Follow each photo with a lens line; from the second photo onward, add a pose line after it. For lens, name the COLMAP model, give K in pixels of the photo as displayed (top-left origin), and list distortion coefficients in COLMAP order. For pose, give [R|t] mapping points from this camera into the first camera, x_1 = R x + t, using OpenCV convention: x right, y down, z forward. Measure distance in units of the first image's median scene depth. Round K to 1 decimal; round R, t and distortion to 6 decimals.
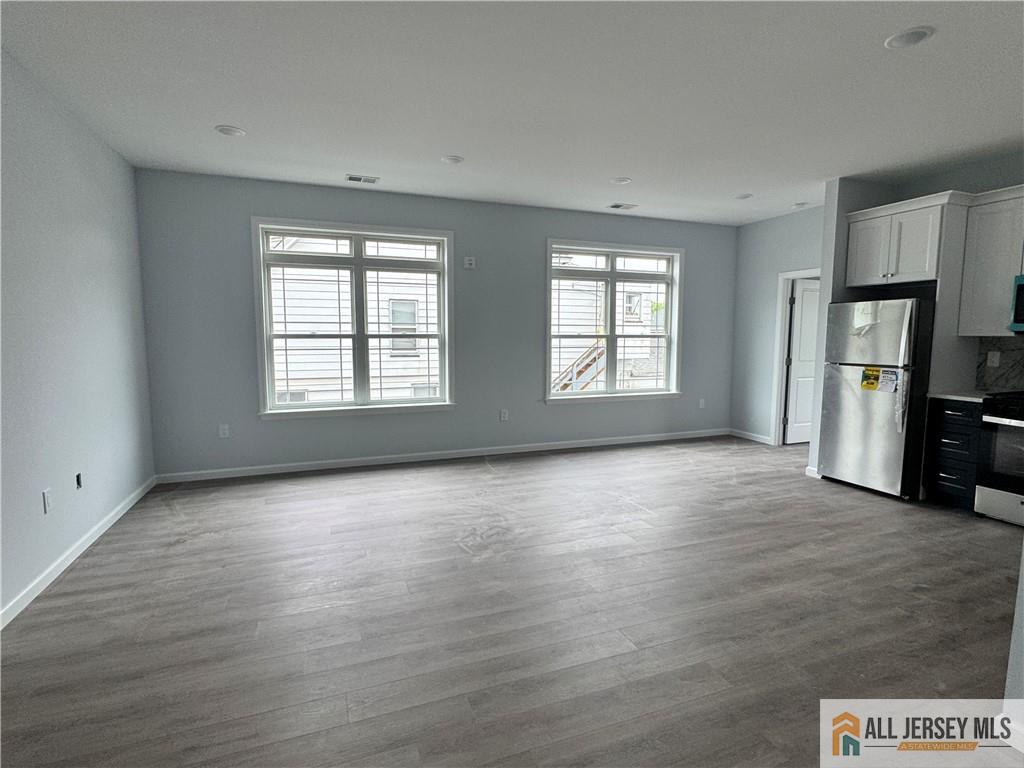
lens RADIAL K [[508.7, 0, 512.0], [0, 508.7, 384.0], [0, 0, 1]] dist [-0.003419, -0.000247]
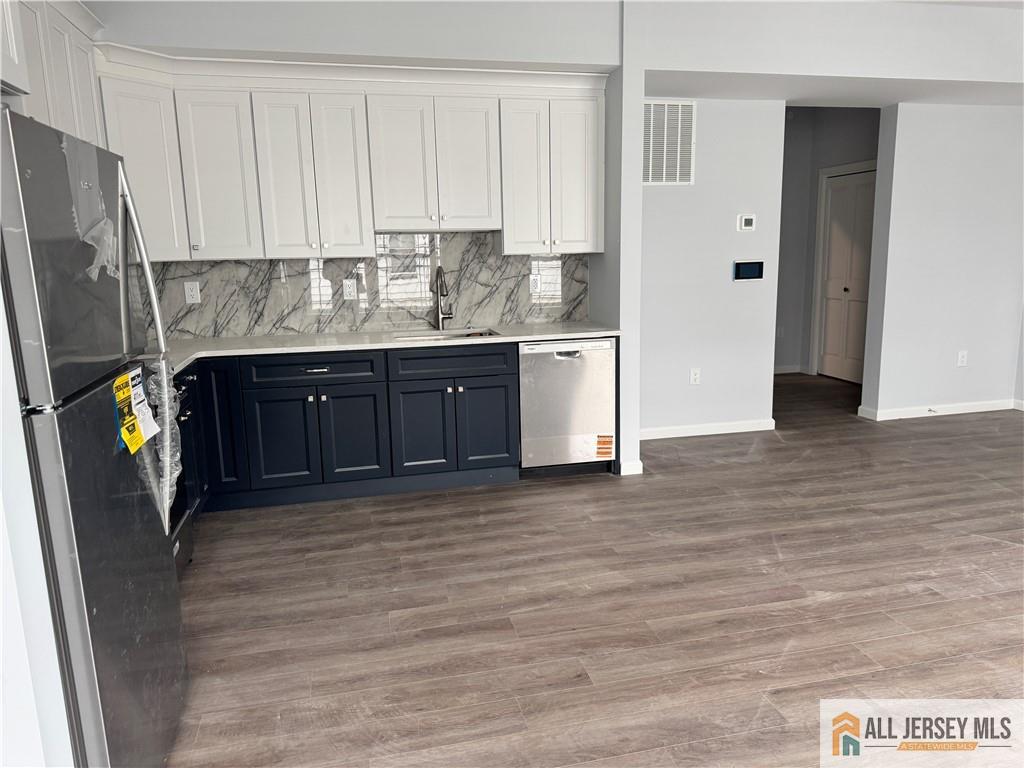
lens RADIAL K [[719.4, 0, 512.0], [0, 719.4, 384.0], [0, 0, 1]] dist [0.130260, -0.210318]
pose [[-0.991063, -0.006752, 0.133227, 0.414240], [0.030956, 0.959816, 0.278919, -0.135843], [-0.129757, 0.280551, -0.951028, 1.330017]]
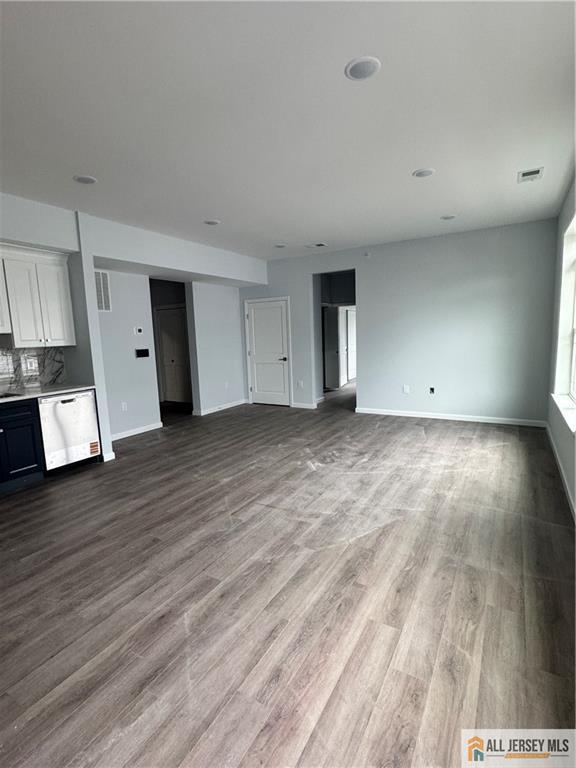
lens RADIAL K [[381.5, 0, 288.0], [0, 381.5, 384.0], [0, 0, 1]] dist [-0.003419, -0.000247]
pose [[-0.780866, 0.104814, -0.615843, 0.613338], [-0.029083, 0.978656, 0.203439, -0.145469], [0.624021, 0.176769, -0.761151, 1.413579]]
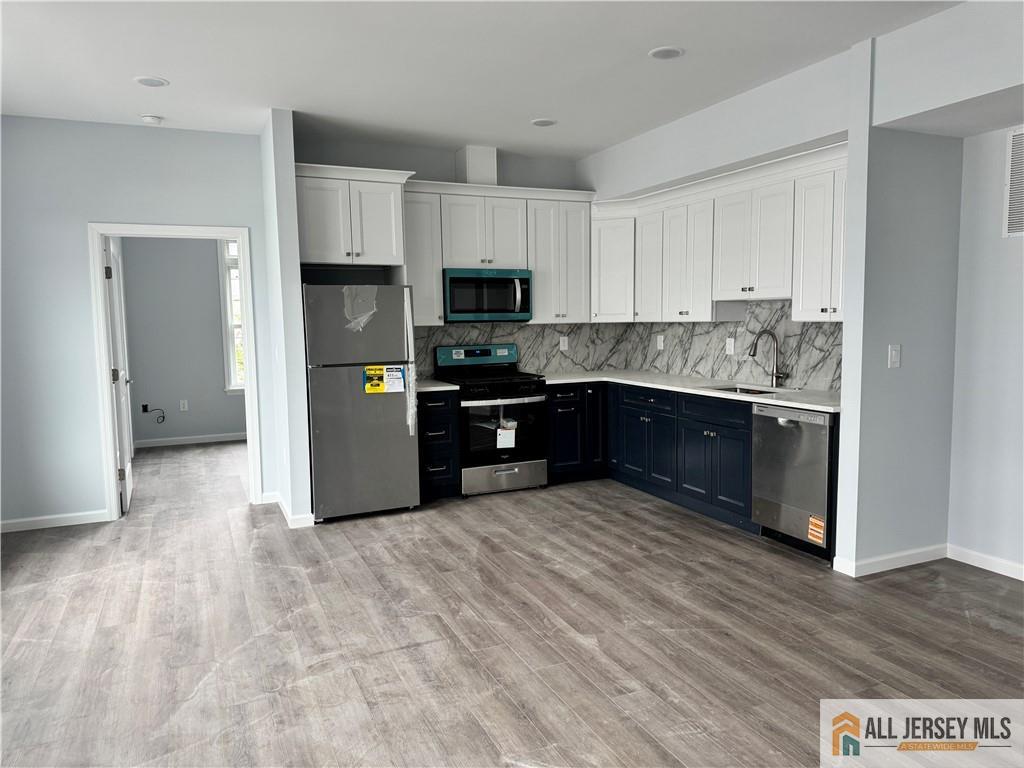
lens RADIAL K [[719.4, 0, 512.0], [0, 719.4, 384.0], [0, 0, 1]] dist [0.130260, -0.210318]
pose [[-0.052561, -0.096947, 0.993901, -0.456573], [0.113296, 0.988271, 0.102389, -0.094994], [-0.992170, 0.117987, -0.040960, 0.800838]]
